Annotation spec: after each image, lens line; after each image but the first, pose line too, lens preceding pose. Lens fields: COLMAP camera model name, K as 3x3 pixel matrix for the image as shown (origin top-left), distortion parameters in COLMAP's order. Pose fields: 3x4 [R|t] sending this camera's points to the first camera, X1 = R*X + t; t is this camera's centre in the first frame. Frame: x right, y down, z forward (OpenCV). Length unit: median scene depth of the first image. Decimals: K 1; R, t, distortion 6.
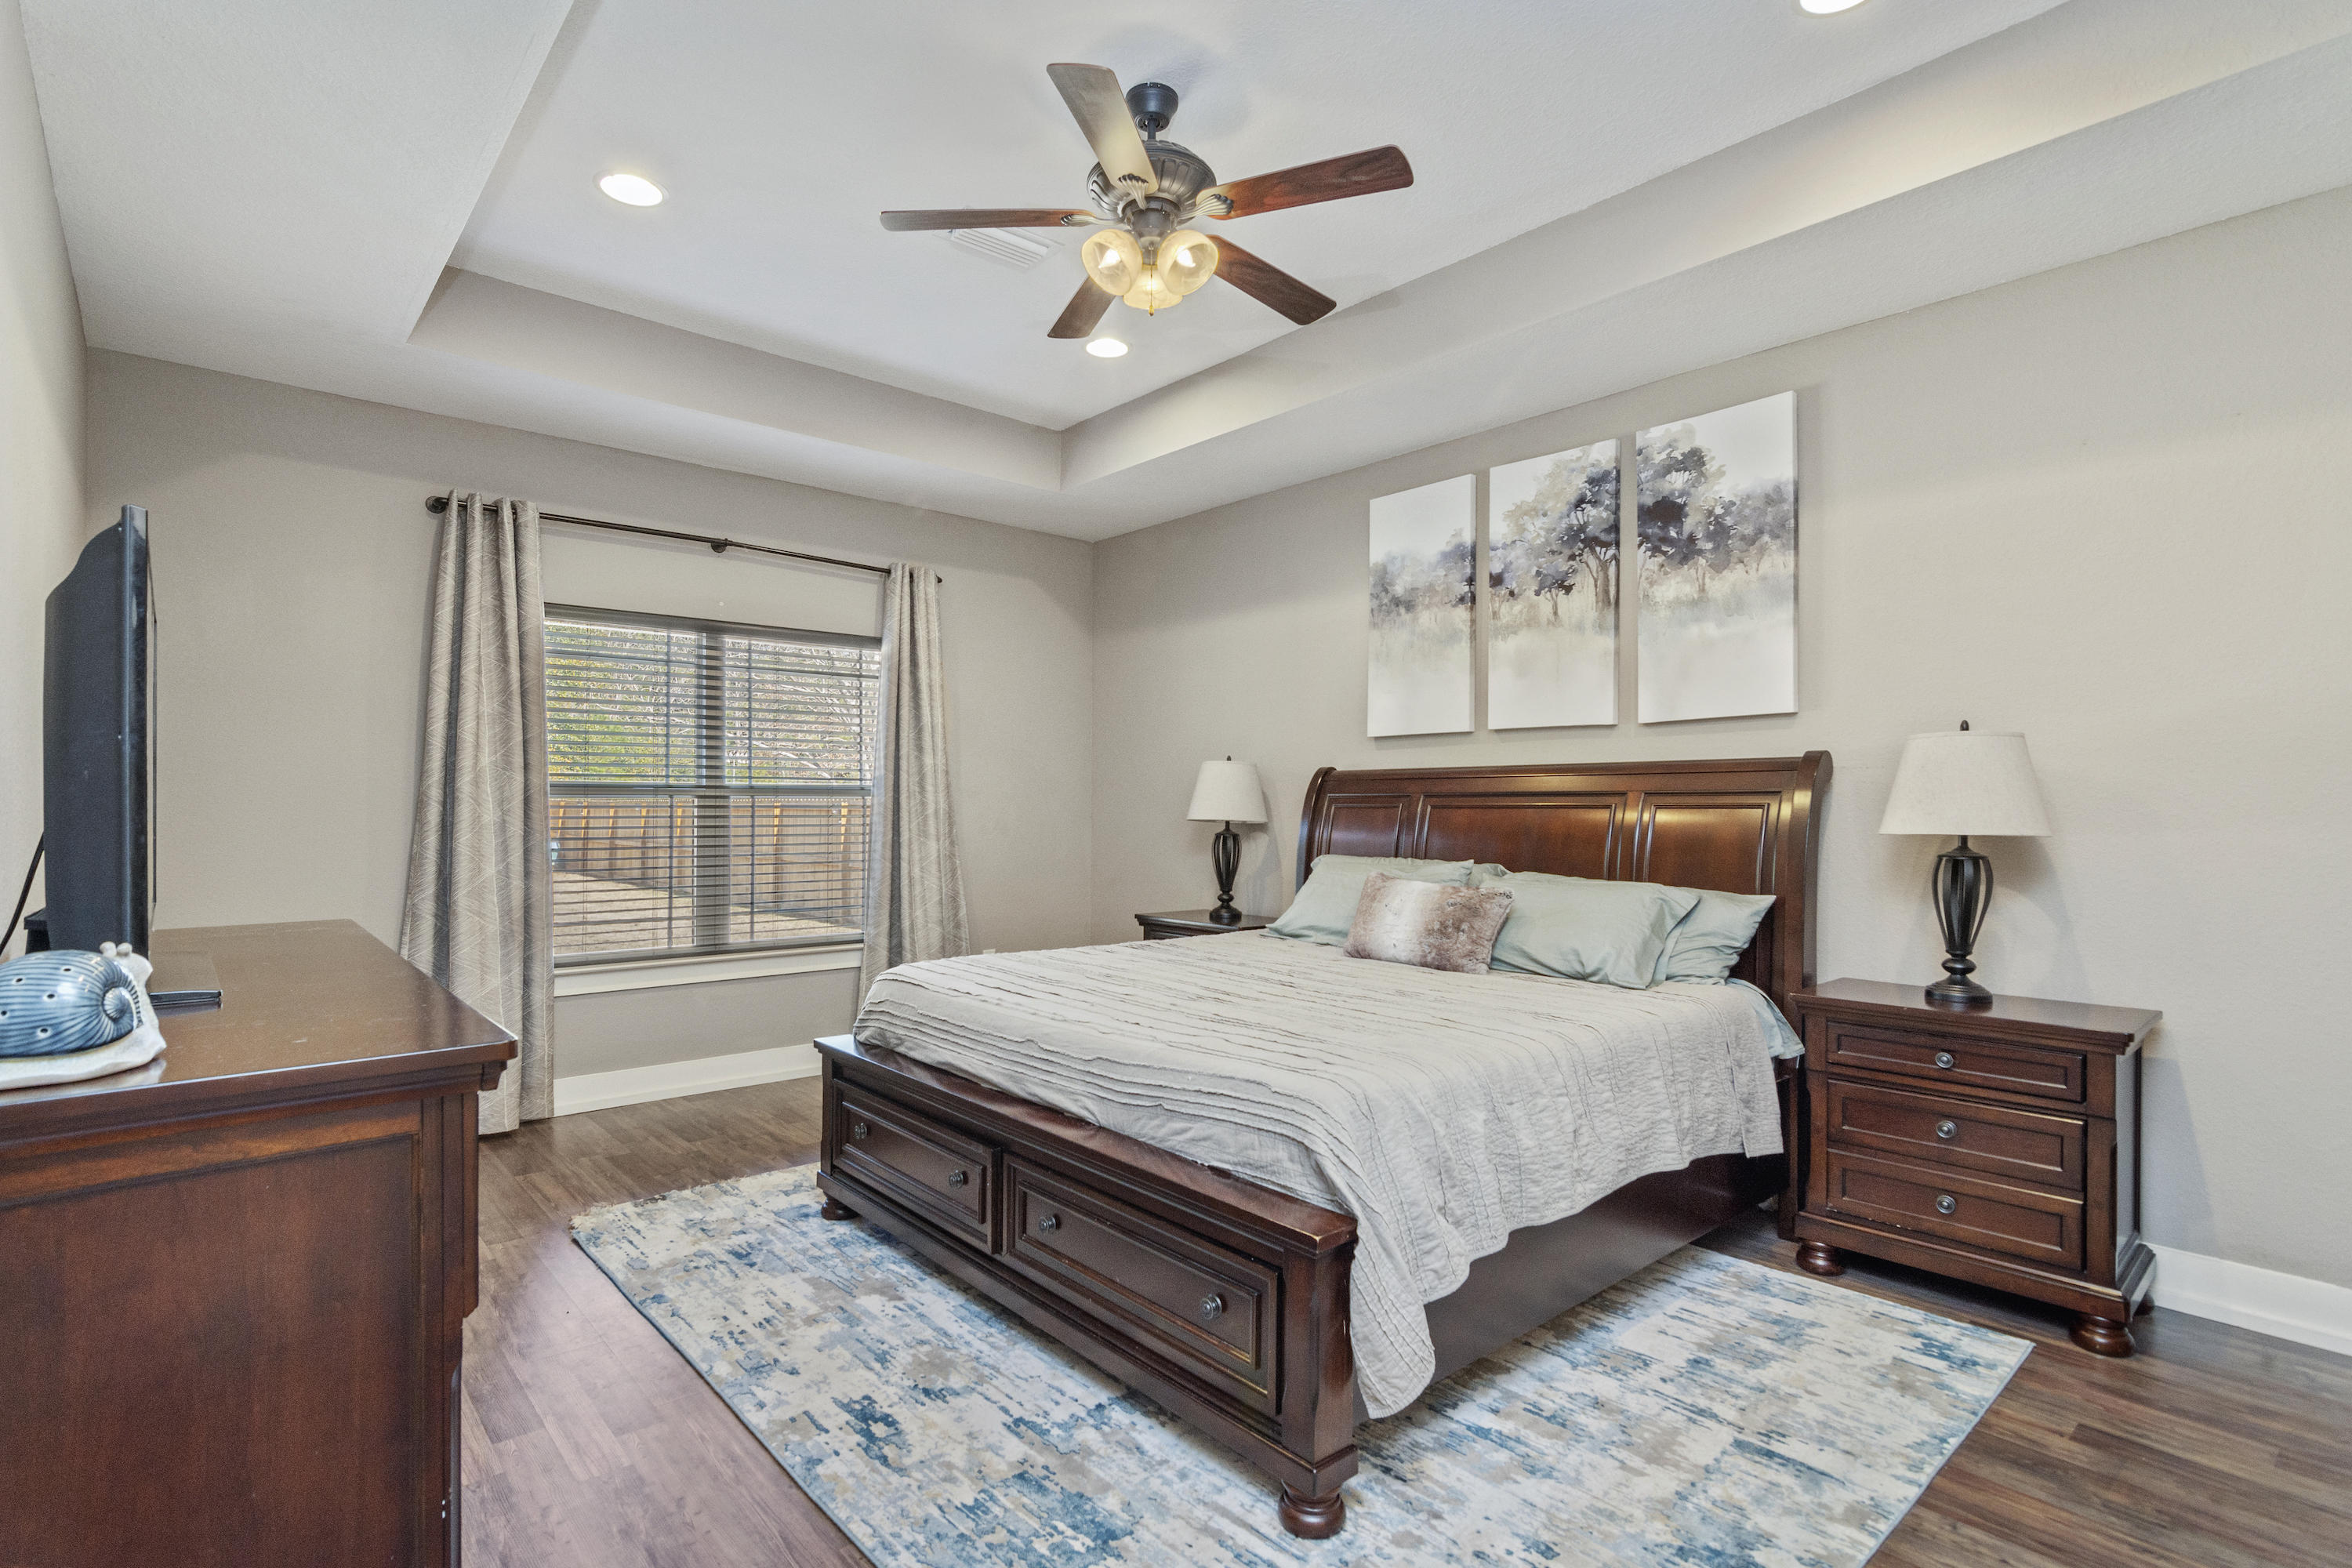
lens RADIAL K [[1138.4, 0, 1173.4], [0, 1138.4, 813.0], [0, 0, 1]] dist [-0.001340, -0.000528]
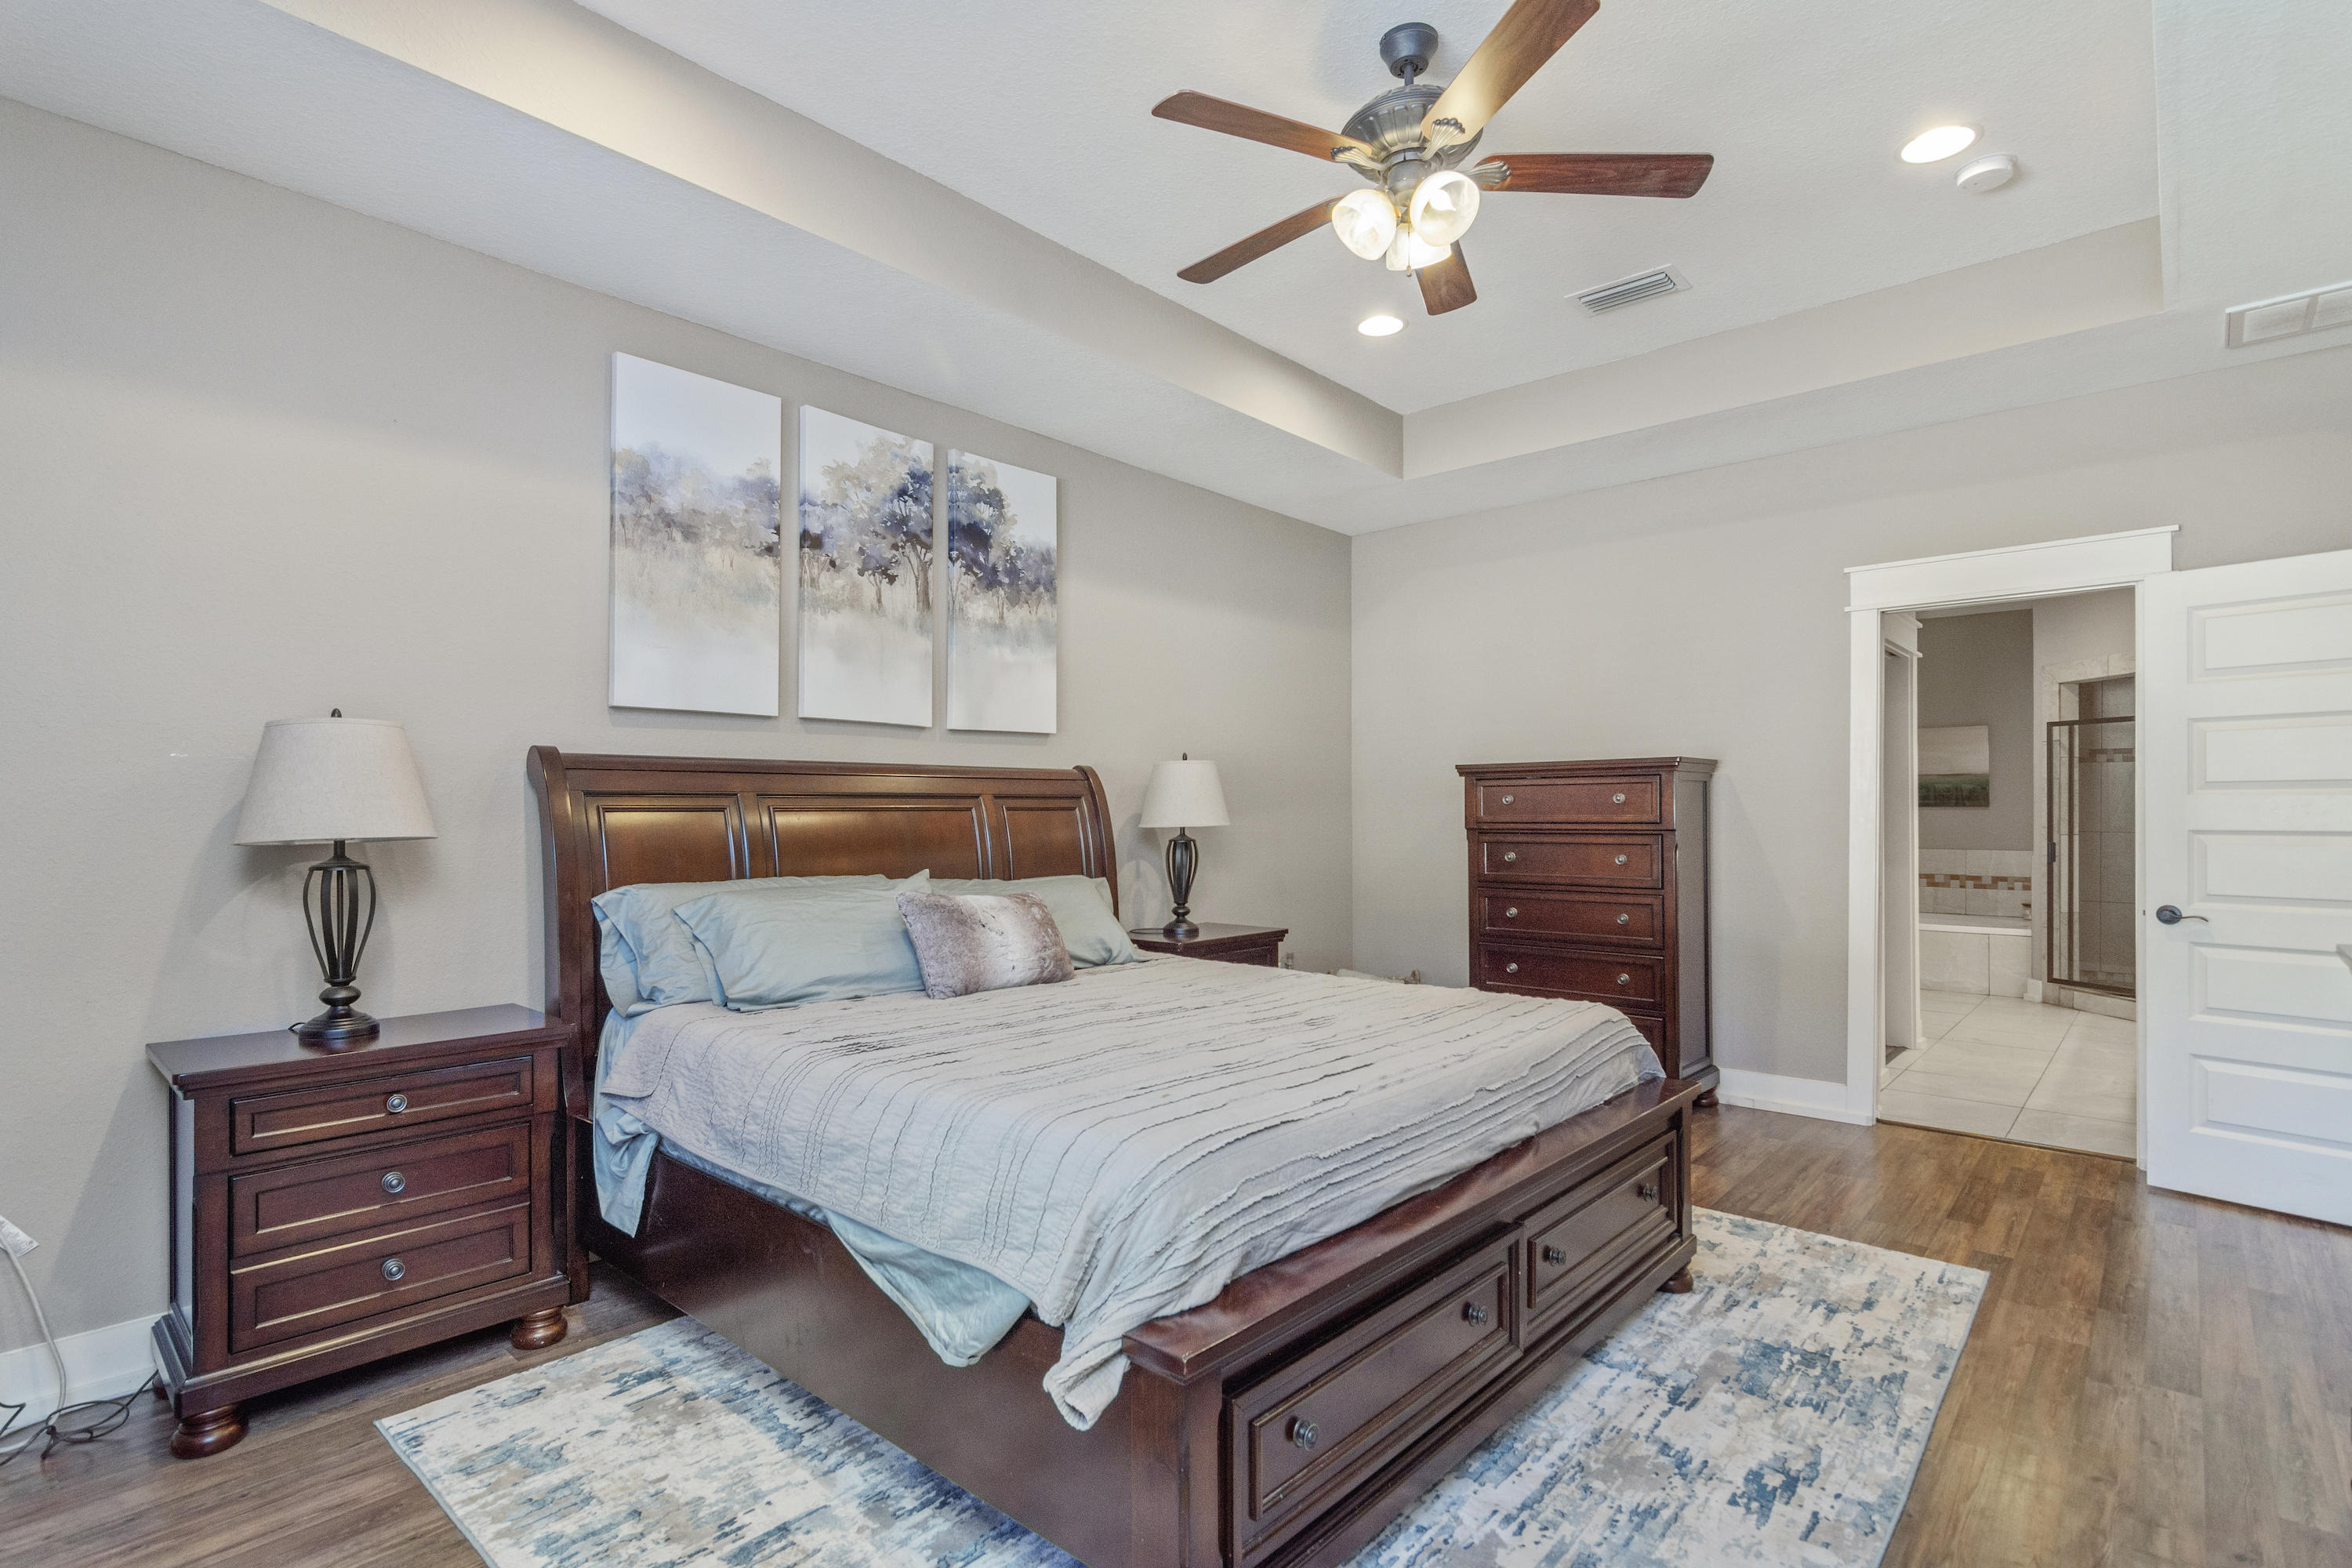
lens RADIAL K [[1138.4, 0, 1173.4], [0, 1138.4, 813.0], [0, 0, 1]] dist [-0.001340, -0.000528]
pose [[-0.125666, -0.004414, 0.992063, -0.630159], [0.008134, 0.999952, 0.005479, -0.005991], [-0.992039, 0.008758, -0.125624, 0.903263]]
